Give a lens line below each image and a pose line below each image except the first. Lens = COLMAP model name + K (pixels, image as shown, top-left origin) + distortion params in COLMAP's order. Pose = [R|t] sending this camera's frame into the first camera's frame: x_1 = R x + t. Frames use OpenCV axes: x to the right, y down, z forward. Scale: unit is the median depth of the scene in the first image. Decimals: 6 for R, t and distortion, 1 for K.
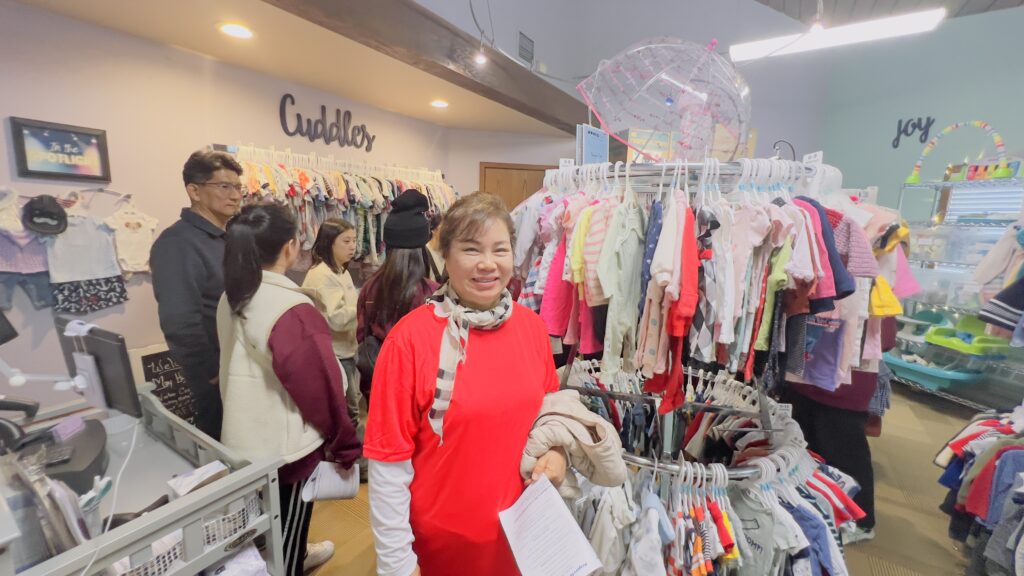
lens RADIAL K [[414.2, 0, 512.0], [0, 414.2, 288.0], [0, 0, 1]] dist [0.012026, 0.000114]
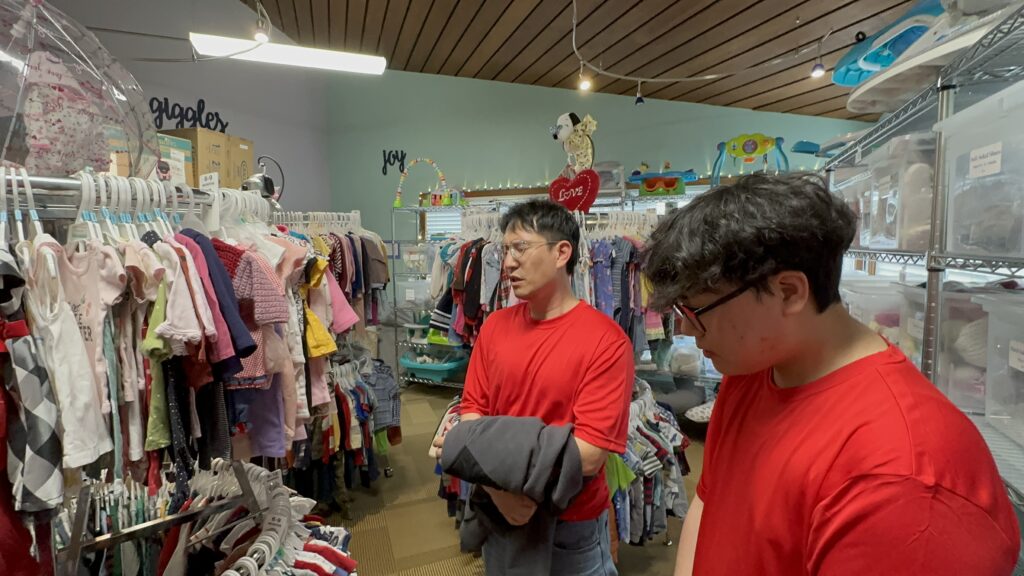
lens RADIAL K [[465.0, 0, 512.0], [0, 465.0, 288.0], [0, 0, 1]] dist [-0.000560, -0.000272]
pose [[0.606379, -0.116575, 0.786584, 0.294552], [0.159958, 0.986857, 0.022943, -0.030838], [-0.778921, 0.111908, 0.617057, 0.021915]]
